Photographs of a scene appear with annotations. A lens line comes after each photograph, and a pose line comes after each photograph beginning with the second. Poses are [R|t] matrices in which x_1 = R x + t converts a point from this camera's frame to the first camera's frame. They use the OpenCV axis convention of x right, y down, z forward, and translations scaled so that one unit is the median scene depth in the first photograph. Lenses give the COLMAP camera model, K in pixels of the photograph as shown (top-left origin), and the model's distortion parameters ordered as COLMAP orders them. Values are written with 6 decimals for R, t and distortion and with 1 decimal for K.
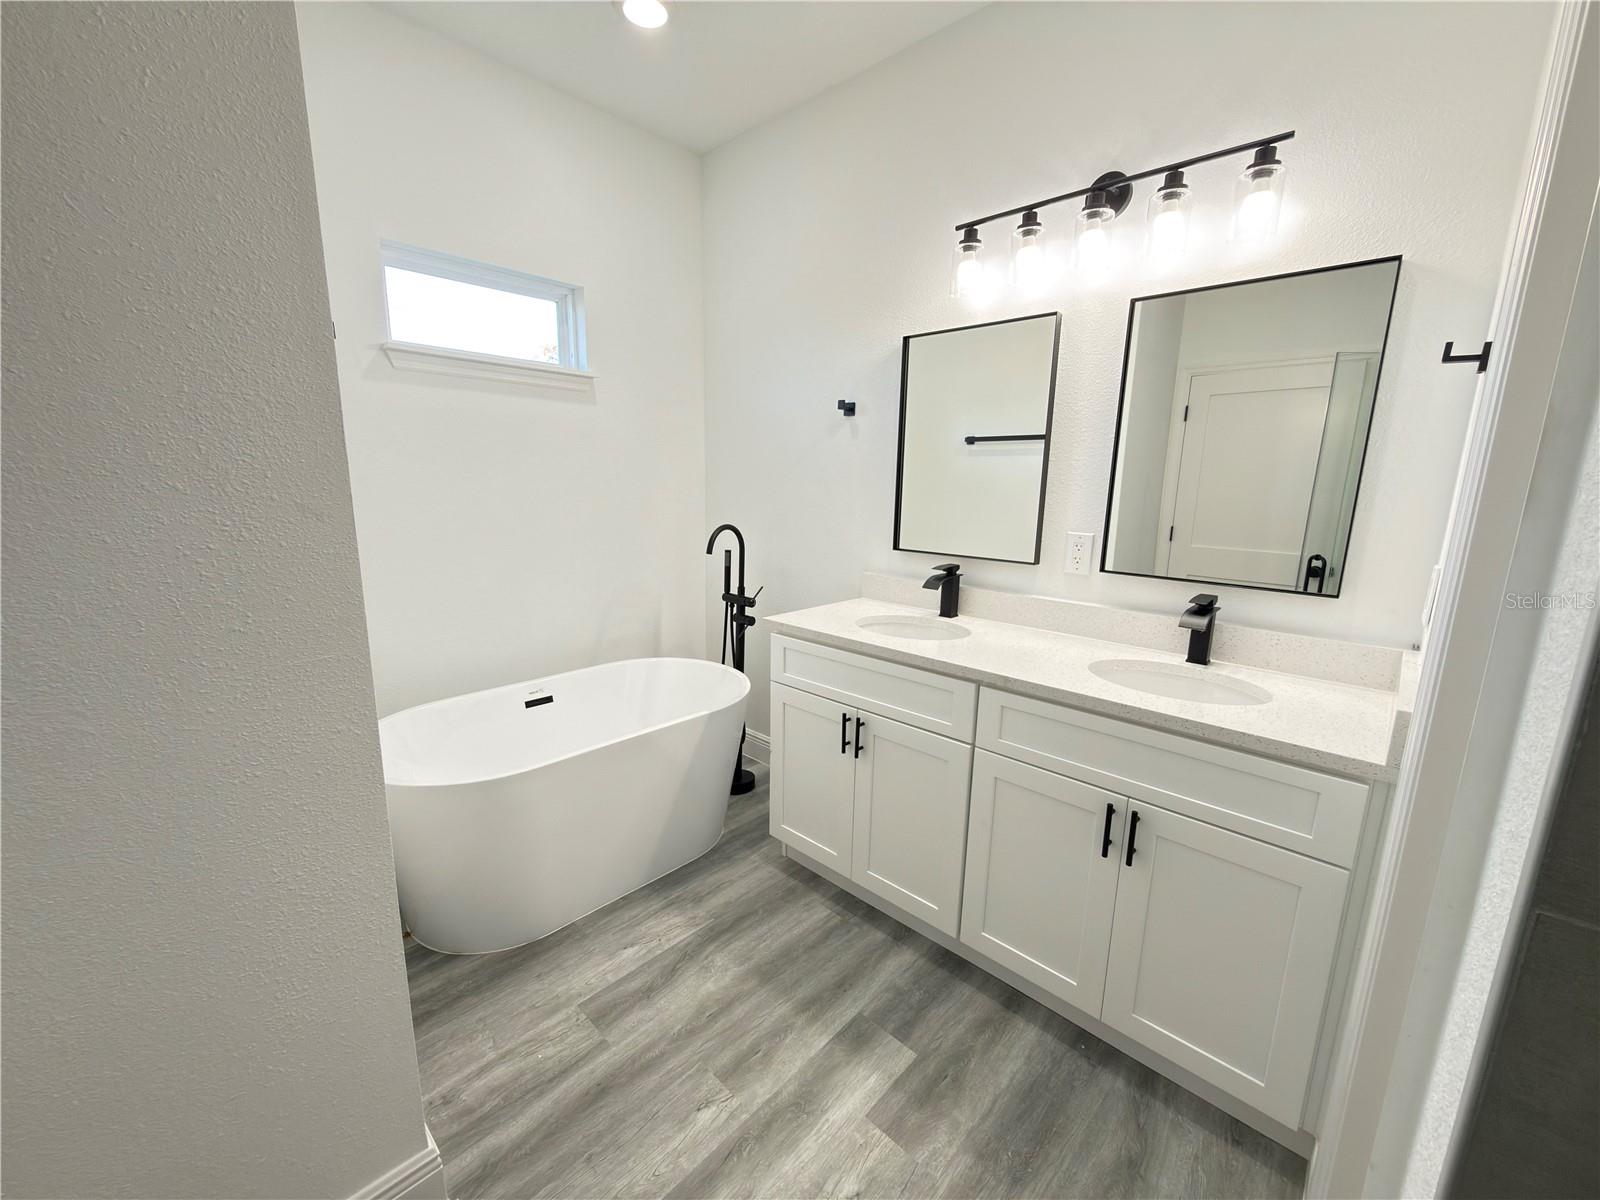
lens RADIAL K [[634.2, 0, 798.2], [0, 634.2, 597.5], [0, 0, 1]] dist [-0.000816, -0.000061]
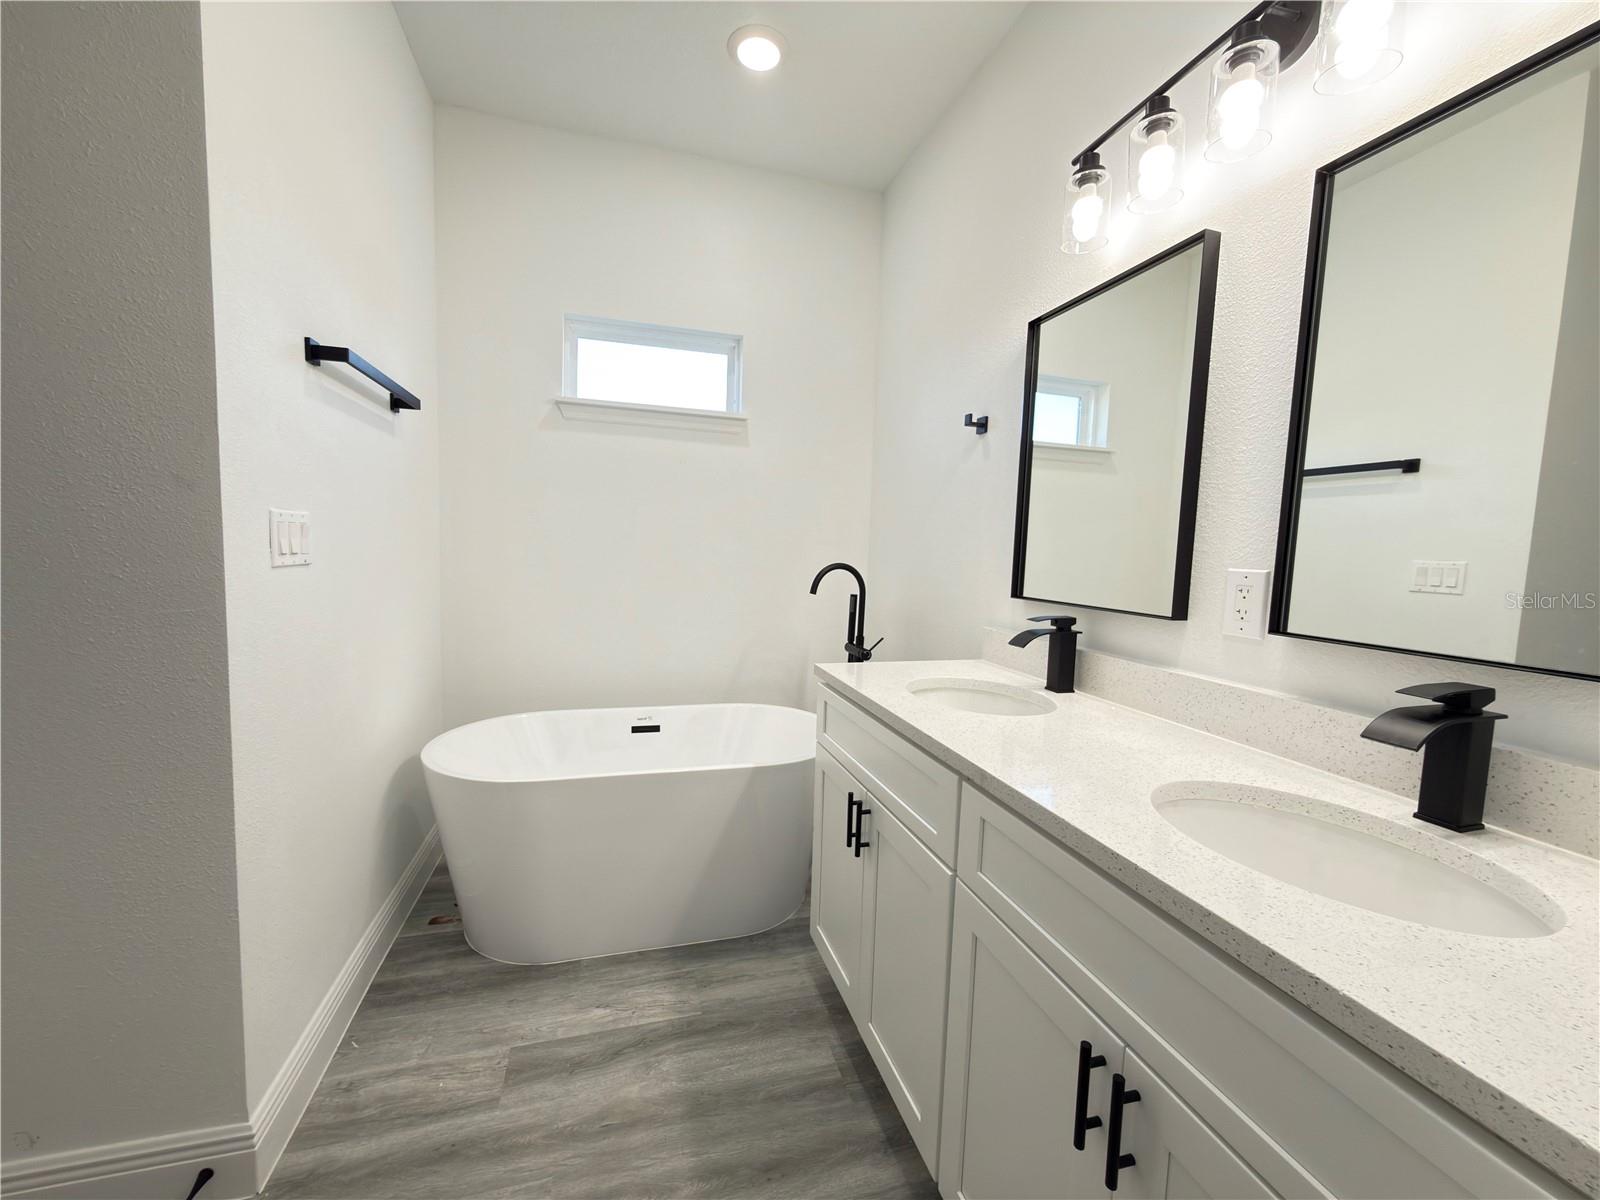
lens RADIAL K [[634.2, 0, 799.9], [0, 634.2, 599.3], [0, 0, 1]] dist [-0.000816, -0.000061]
pose [[0.864409, 0.052392, -0.500053, 0.376521], [-0.110753, 0.989968, -0.087729, 0.025679], [0.490440, 0.131216, 0.861540, 0.275183]]
